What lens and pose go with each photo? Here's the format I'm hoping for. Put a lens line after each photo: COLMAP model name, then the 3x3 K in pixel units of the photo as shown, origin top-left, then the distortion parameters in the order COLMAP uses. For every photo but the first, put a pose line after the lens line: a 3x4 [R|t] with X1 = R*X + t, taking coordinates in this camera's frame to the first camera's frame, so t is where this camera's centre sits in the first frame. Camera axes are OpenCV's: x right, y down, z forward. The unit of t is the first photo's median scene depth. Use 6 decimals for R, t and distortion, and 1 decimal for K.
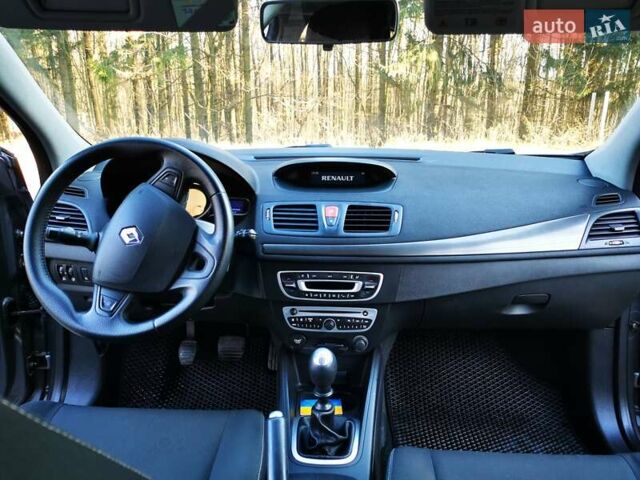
lens RADIAL K [[484.3, 0, 320.0], [0, 484.3, 240.0], [0, 0, 1]] dist [0.082763, -0.114601]
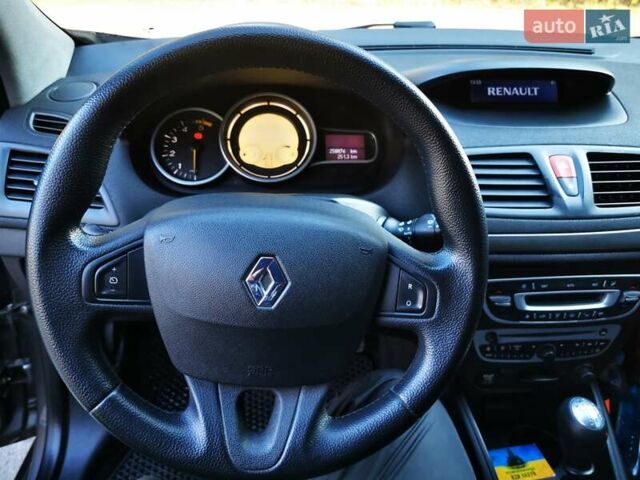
lens RADIAL K [[483.7, 0, 322.0], [0, 483.7, 239.0], [0, 0, 1]] dist [0.078094, -0.107975]
pose [[0.987457, -0.052512, 0.148901, -0.347011], [0.012434, 0.966007, 0.258218, -0.129413], [-0.157399, -0.253127, 0.954543, 0.486846]]
